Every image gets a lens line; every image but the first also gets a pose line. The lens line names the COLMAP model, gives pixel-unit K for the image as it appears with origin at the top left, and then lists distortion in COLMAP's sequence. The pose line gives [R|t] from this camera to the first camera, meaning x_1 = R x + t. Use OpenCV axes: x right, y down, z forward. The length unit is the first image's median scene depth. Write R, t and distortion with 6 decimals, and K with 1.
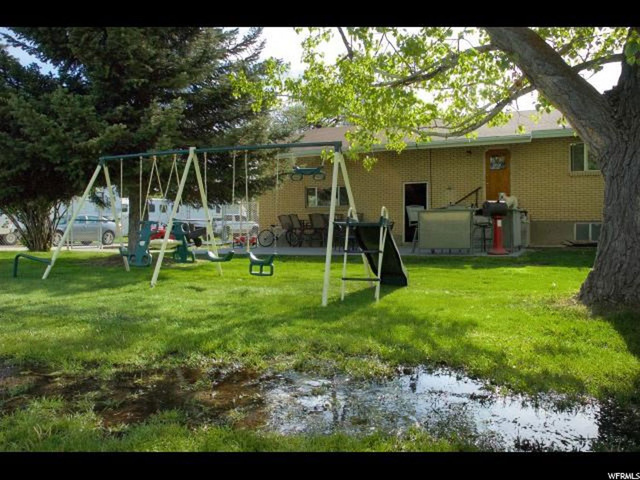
lens RADIAL K [[491.8, 0, 320.0], [0, 491.8, 240.0], [0, 0, 1]] dist [-0.154610, 0.128006]
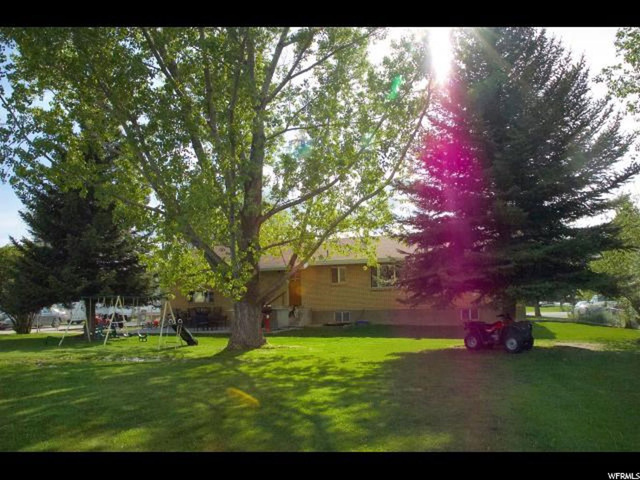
lens RADIAL K [[491.8, 0, 320.0], [0, 491.8, 240.0], [0, 0, 1]] dist [-0.154610, 0.128006]
pose [[0.990635, -0.003943, 0.136478, 0.278004], [0.024681, 0.988287, -0.150596, -0.033351], [-0.134286, 0.152554, 0.979129, -1.035133]]
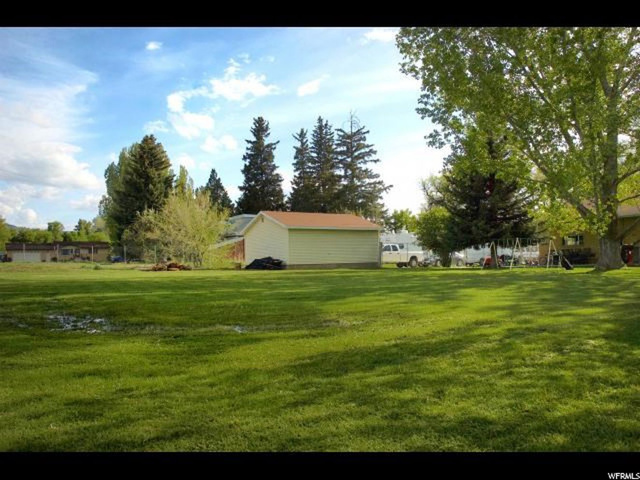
lens RADIAL K [[491.8, 0, 320.0], [0, 491.8, 240.0], [0, 0, 1]] dist [-0.154610, 0.128006]
pose [[0.835799, -0.037577, -0.547749, 0.330771], [0.002678, 0.997922, -0.064374, 0.054644], [0.549030, 0.052337, 0.834163, -1.911693]]
